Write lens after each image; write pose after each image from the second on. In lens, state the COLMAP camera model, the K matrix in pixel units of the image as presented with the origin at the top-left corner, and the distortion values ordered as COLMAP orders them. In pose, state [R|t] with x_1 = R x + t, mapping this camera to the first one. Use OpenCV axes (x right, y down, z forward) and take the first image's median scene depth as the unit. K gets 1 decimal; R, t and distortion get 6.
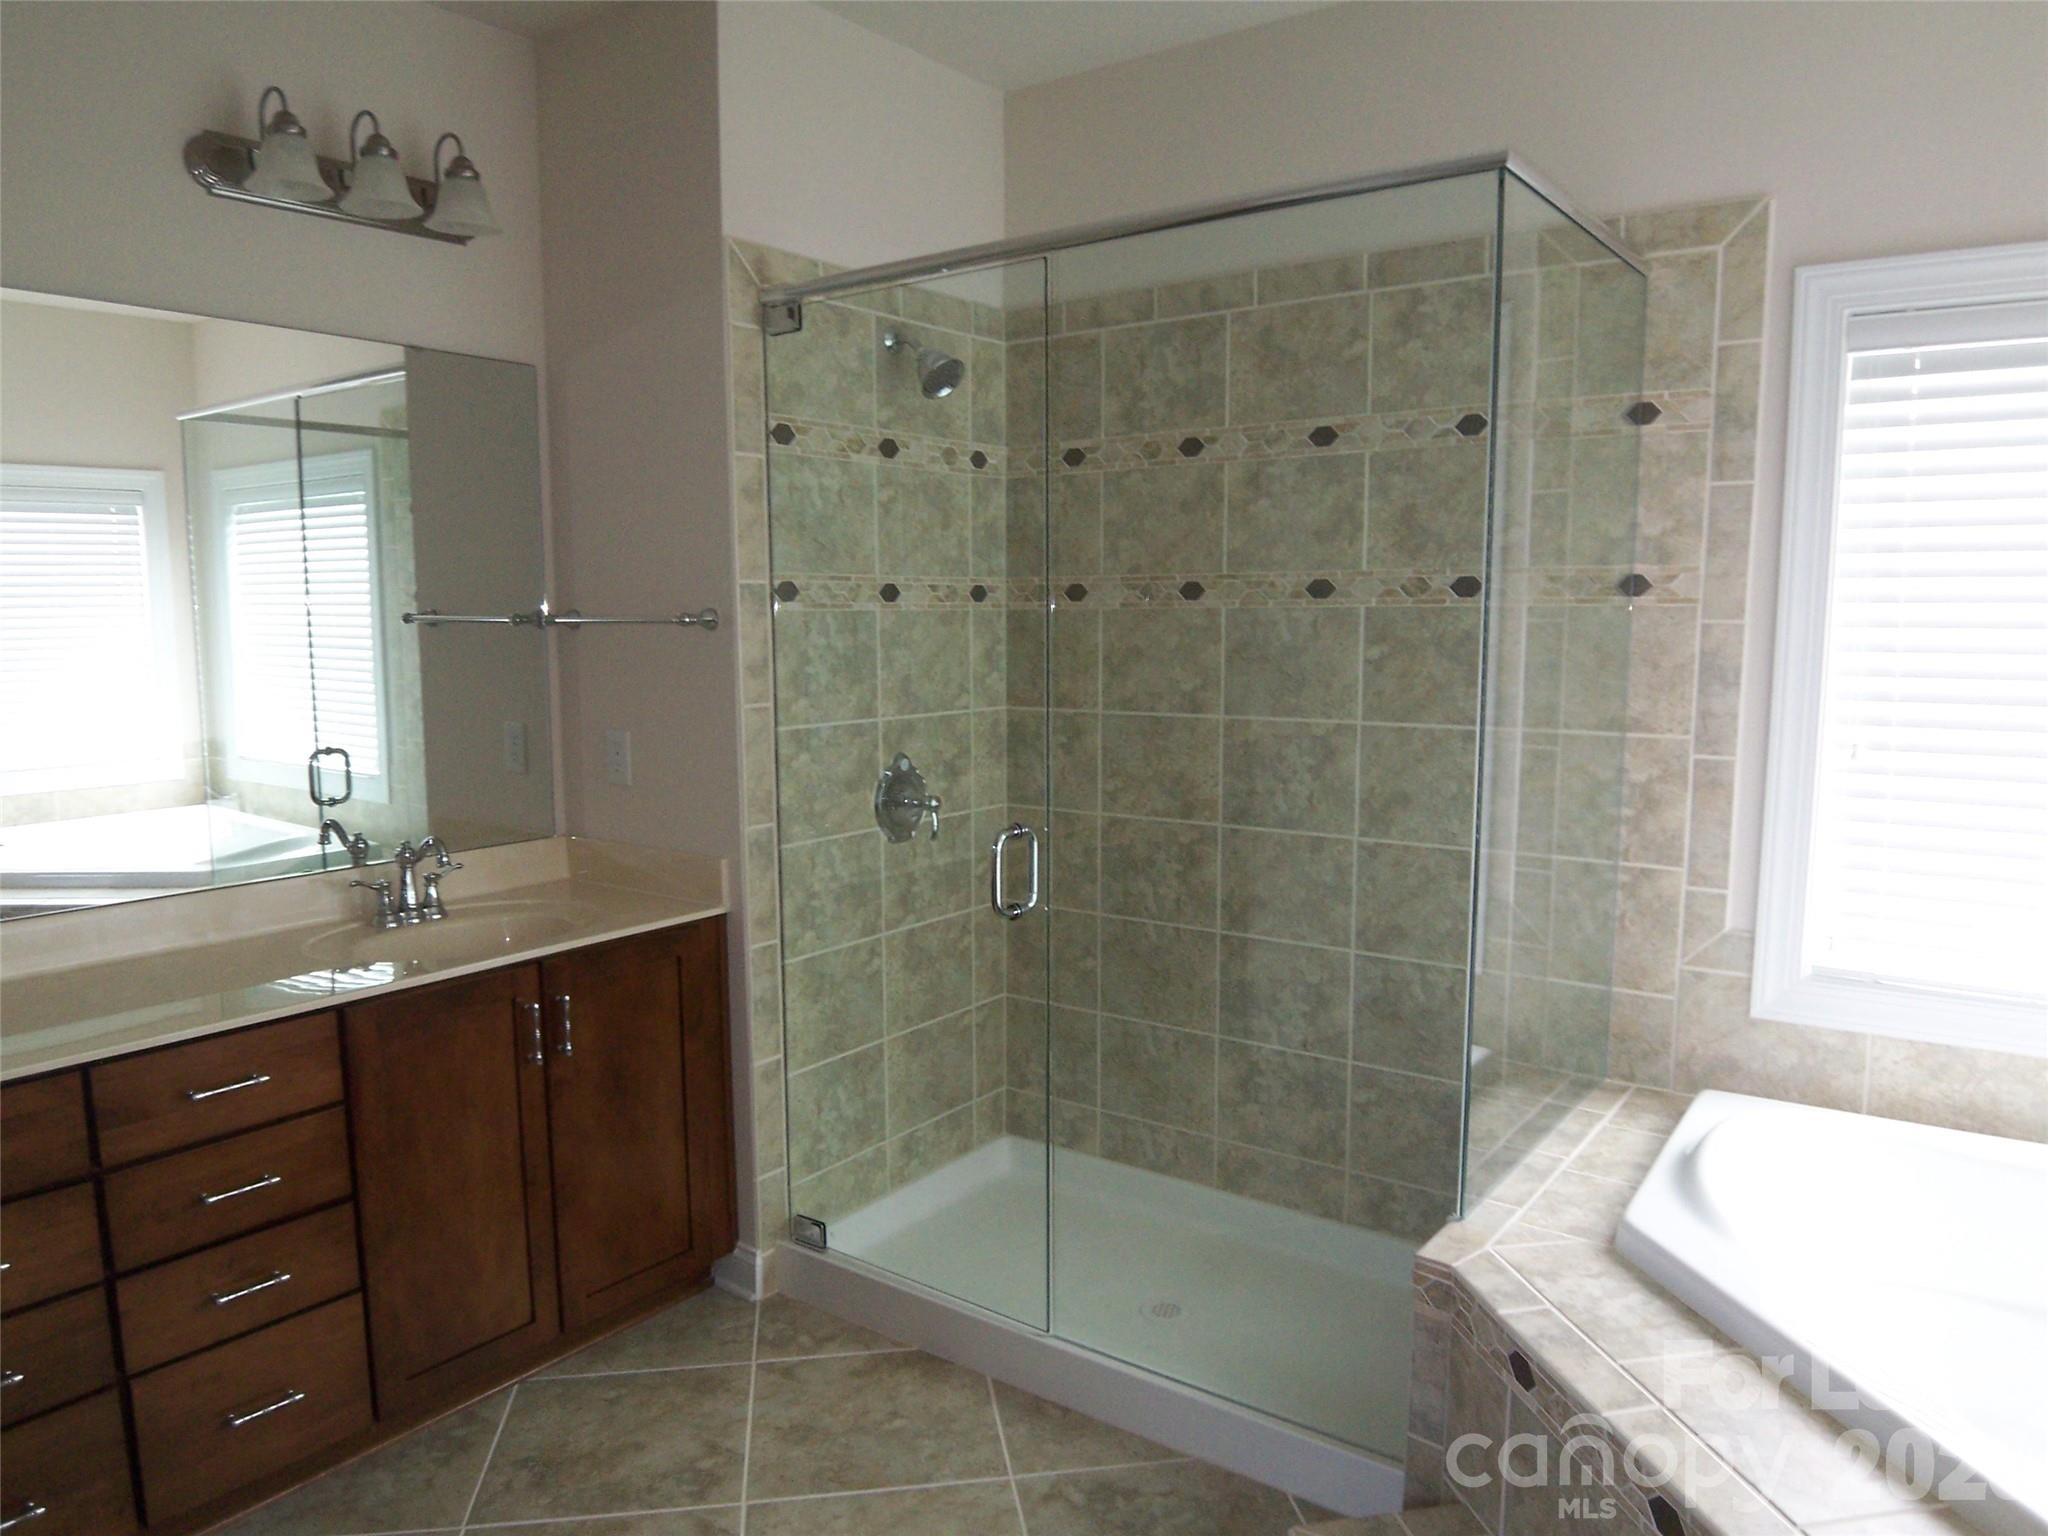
lens RADIAL K [[1380.0, 0, 1023.8], [0, 1380.0, 783.9], [0, 0, 1]] dist [-0.036769, -0.014199]
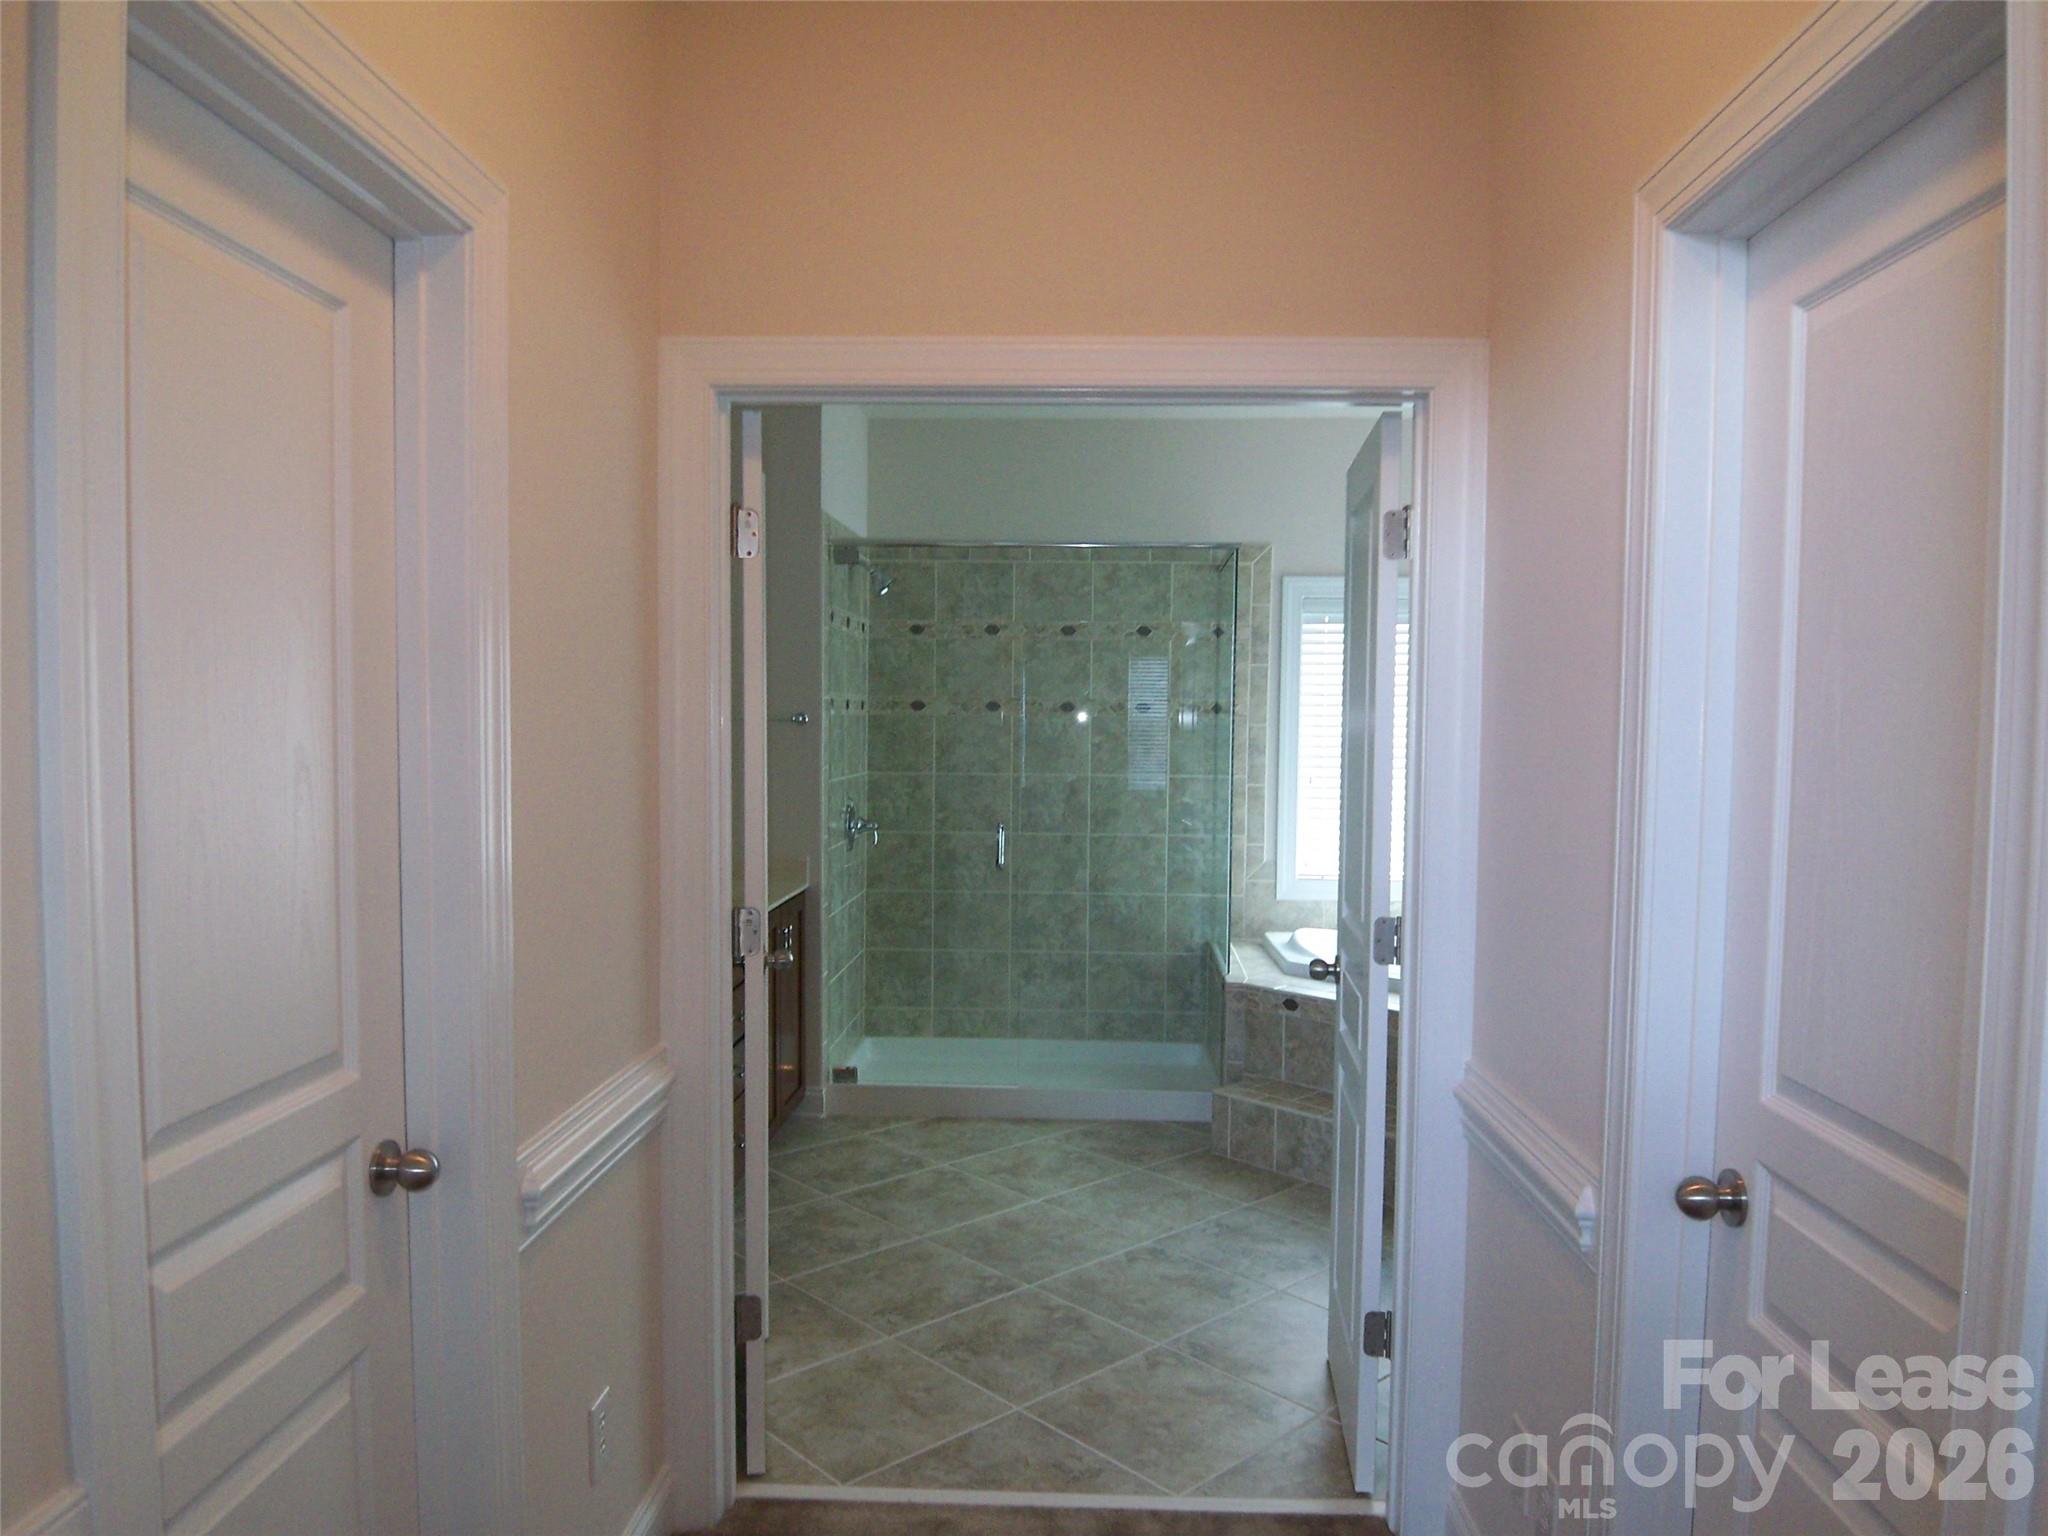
lens RADIAL K [[1380.0, 0, 1023.0], [0, 1380.0, 769.6], [0, 0, 1]] dist [-0.036769, -0.014199]
pose [[0.833202, -0.006833, 0.552927, -0.906169], [0.055231, 0.995952, -0.070918, 0.080572], [-0.550204, 0.089628, 0.830206, -0.573771]]
